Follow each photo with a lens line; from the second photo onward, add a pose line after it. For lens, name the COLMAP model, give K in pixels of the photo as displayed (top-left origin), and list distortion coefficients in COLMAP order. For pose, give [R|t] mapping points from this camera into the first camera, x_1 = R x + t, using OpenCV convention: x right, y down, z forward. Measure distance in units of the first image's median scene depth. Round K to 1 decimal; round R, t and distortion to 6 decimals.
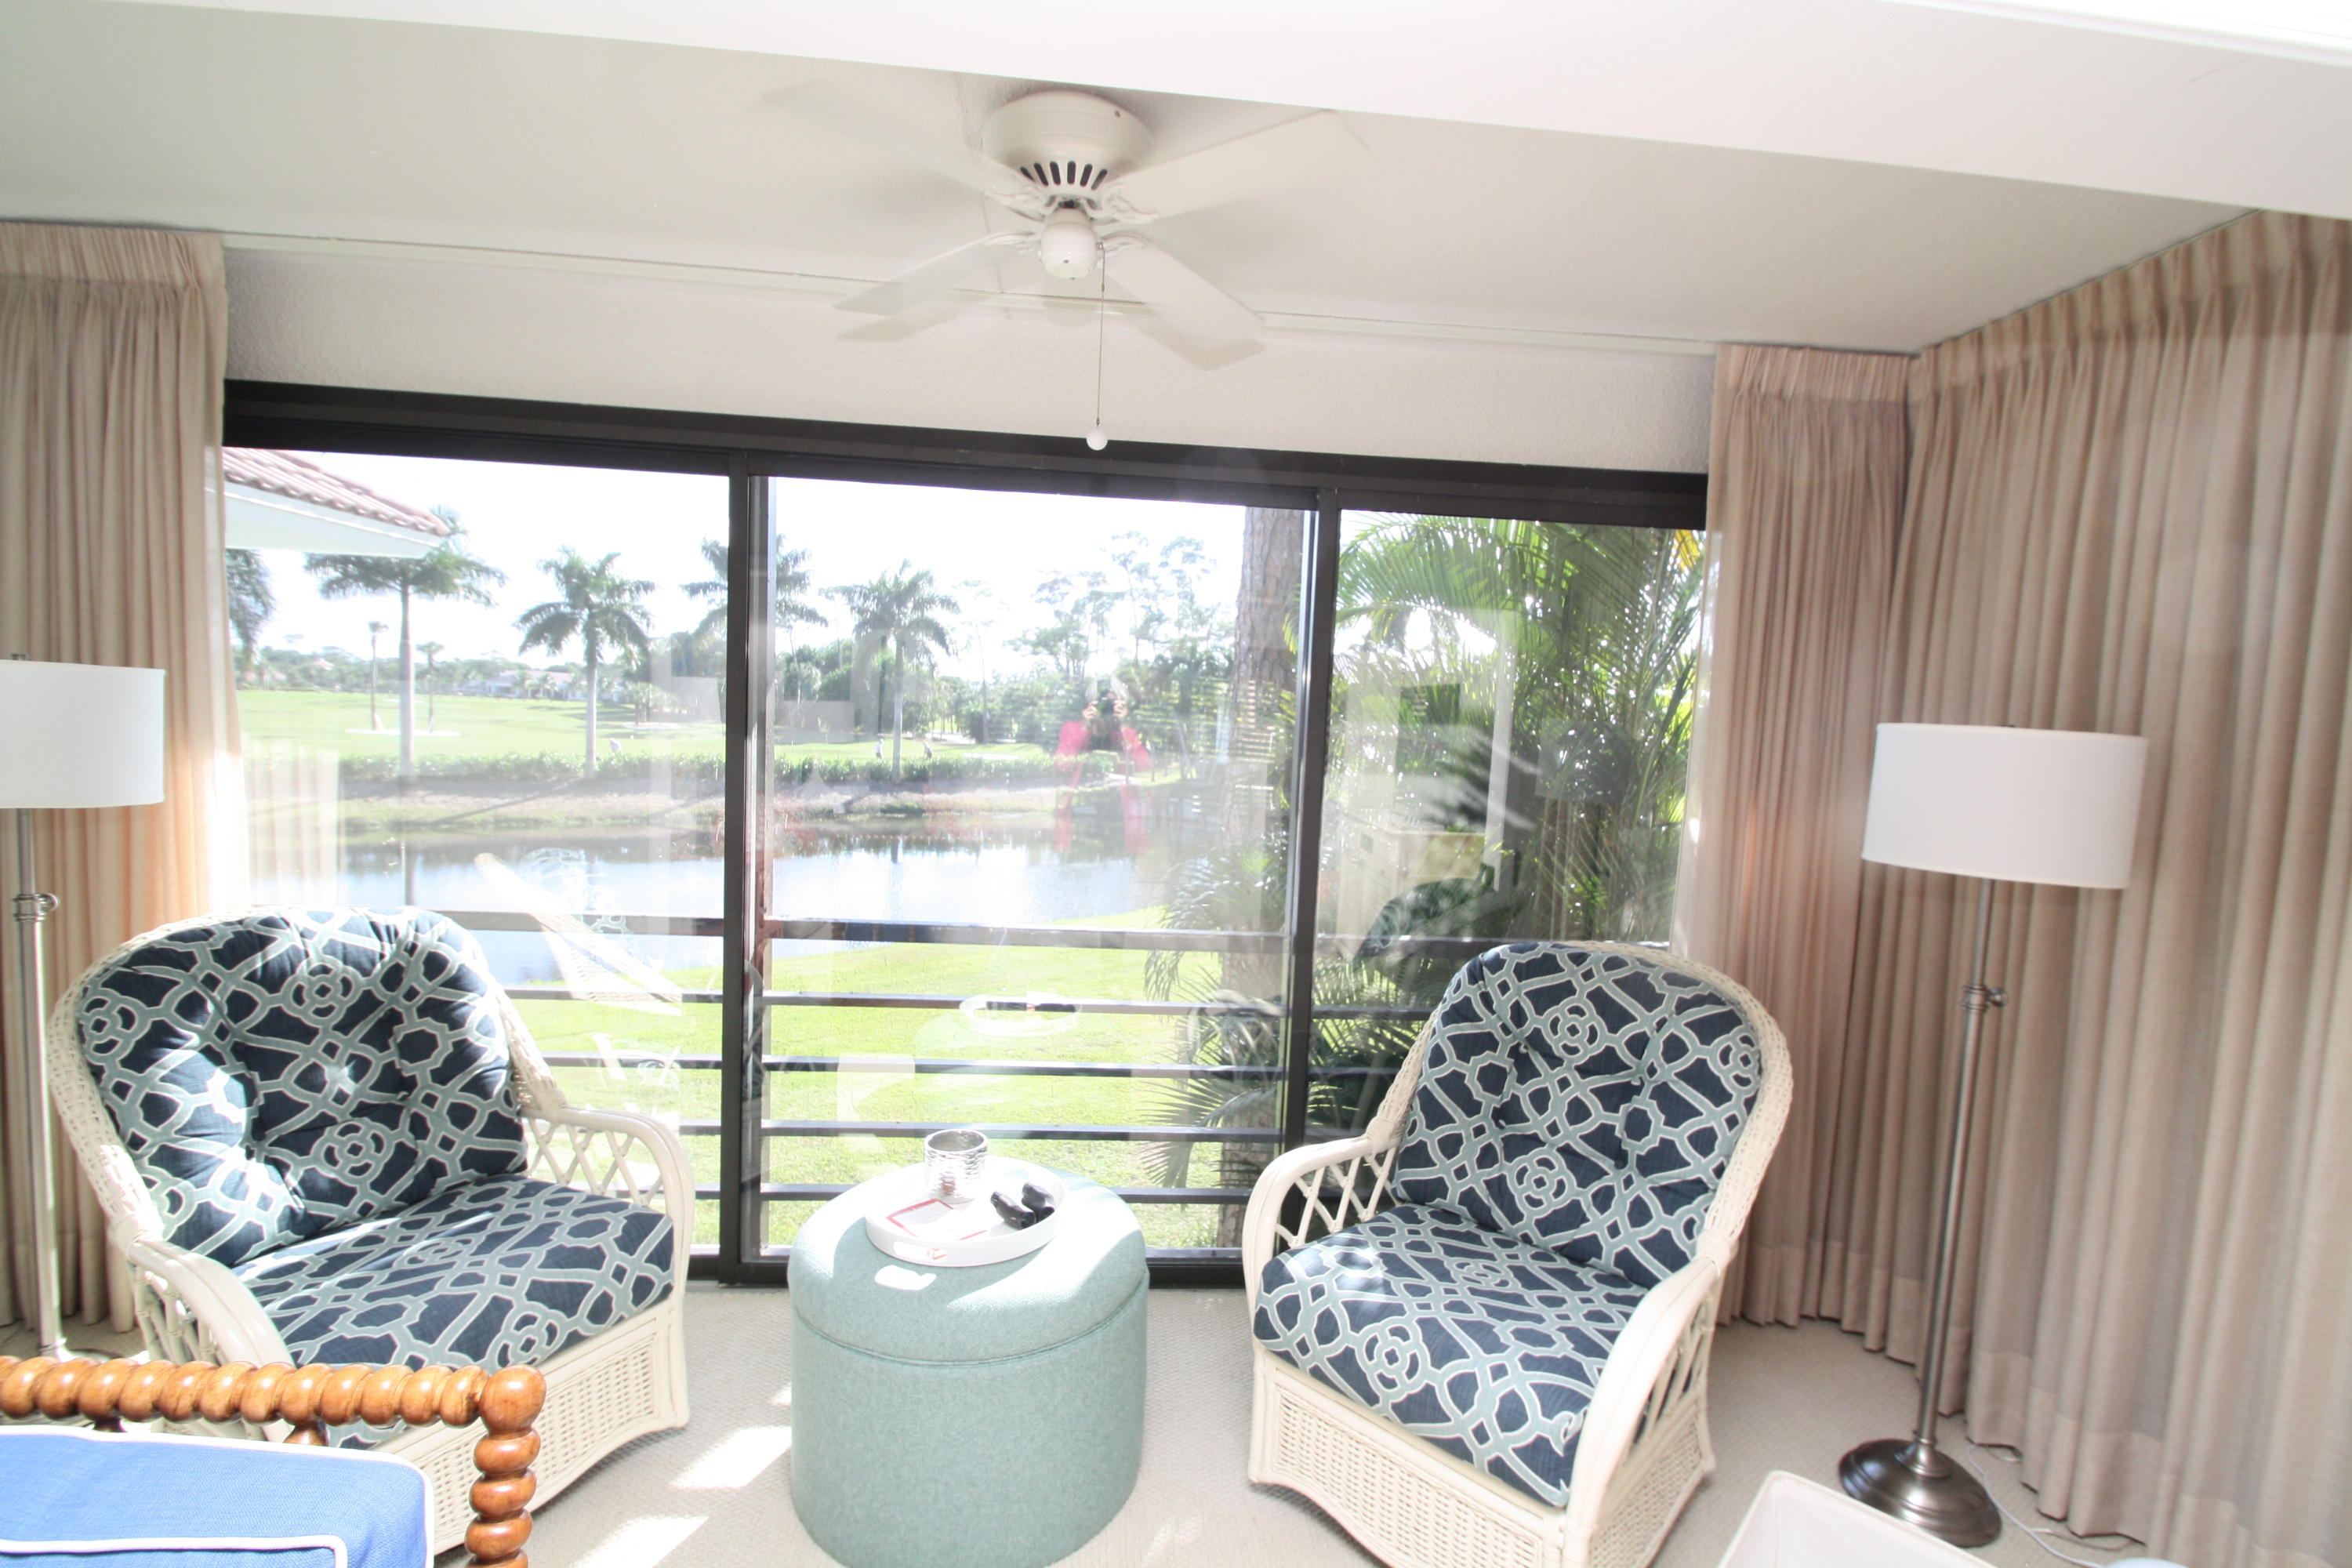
lens RADIAL K [[1095.9, 0, 1194.6], [0, 1095.9, 813.3], [0, 0, 1]] dist [0.013772, -0.016595]
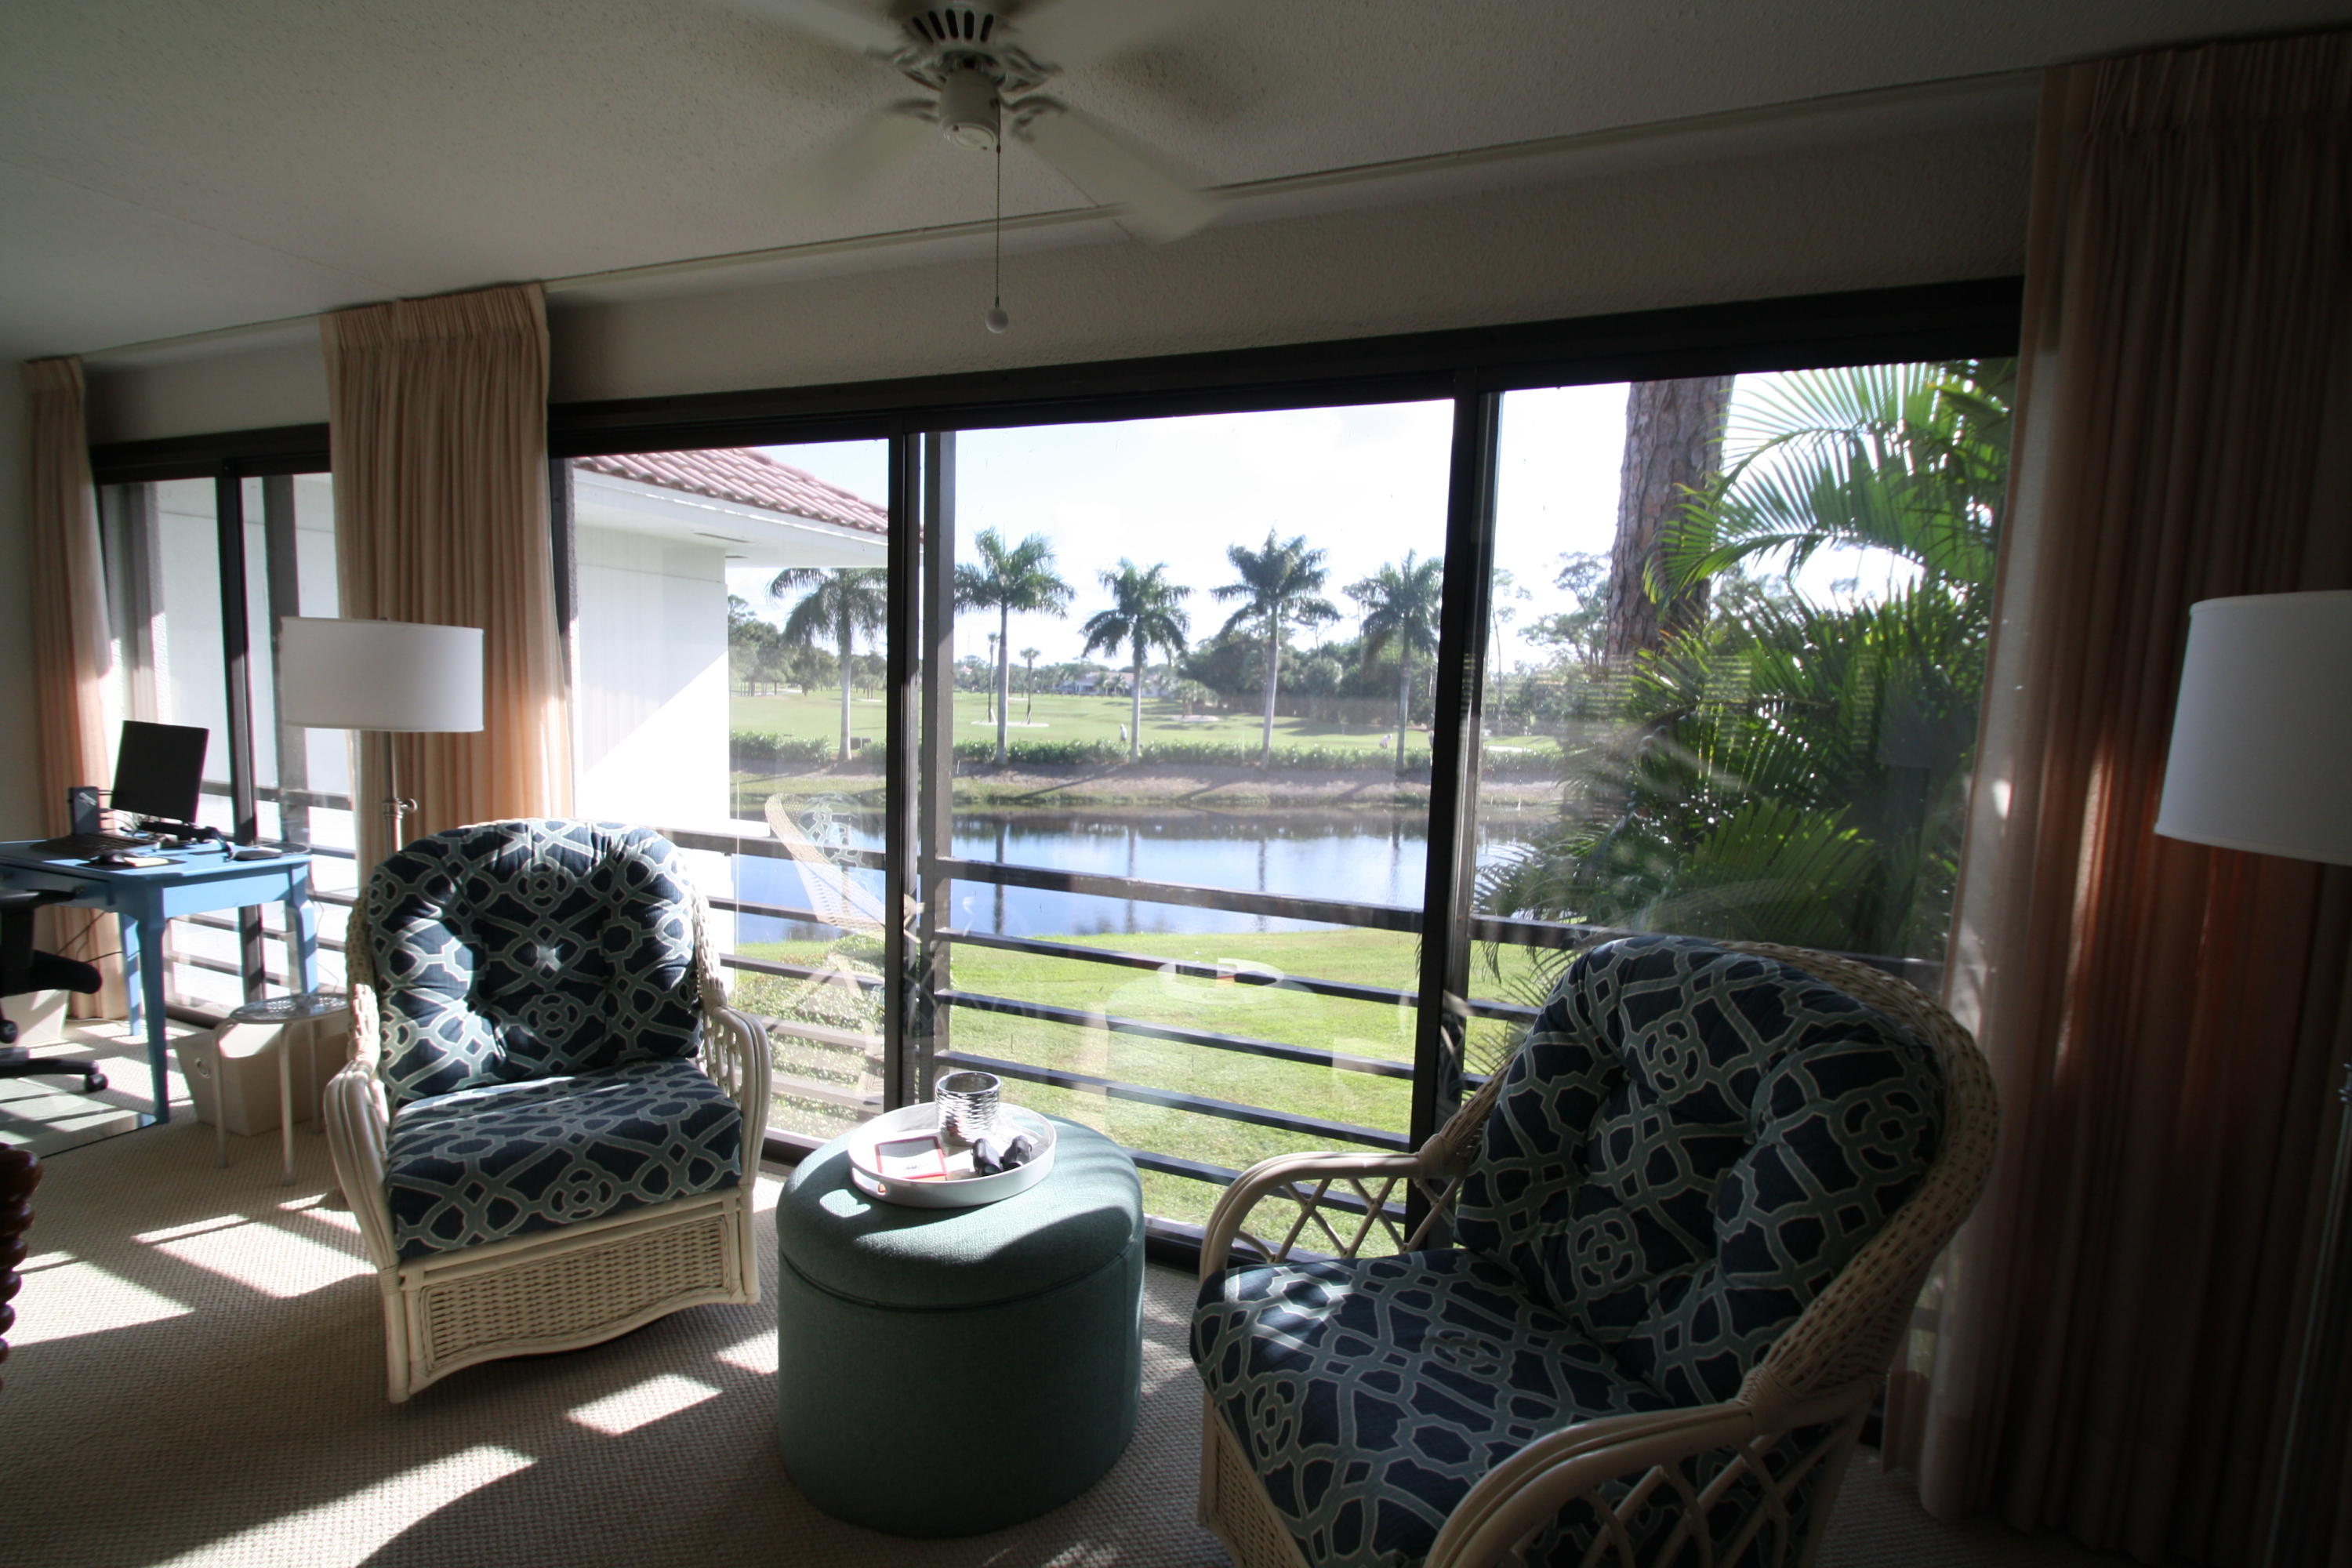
lens RADIAL K [[1095.9, 0, 1194.6], [0, 1095.9, 813.3], [0, 0, 1]] dist [0.013772, -0.016595]
pose [[0.894955, 0.036101, -0.444694, 0.390008], [-0.033049, 0.999347, 0.014617, 0.038327], [0.444931, 0.001615, 0.895563, 0.215970]]
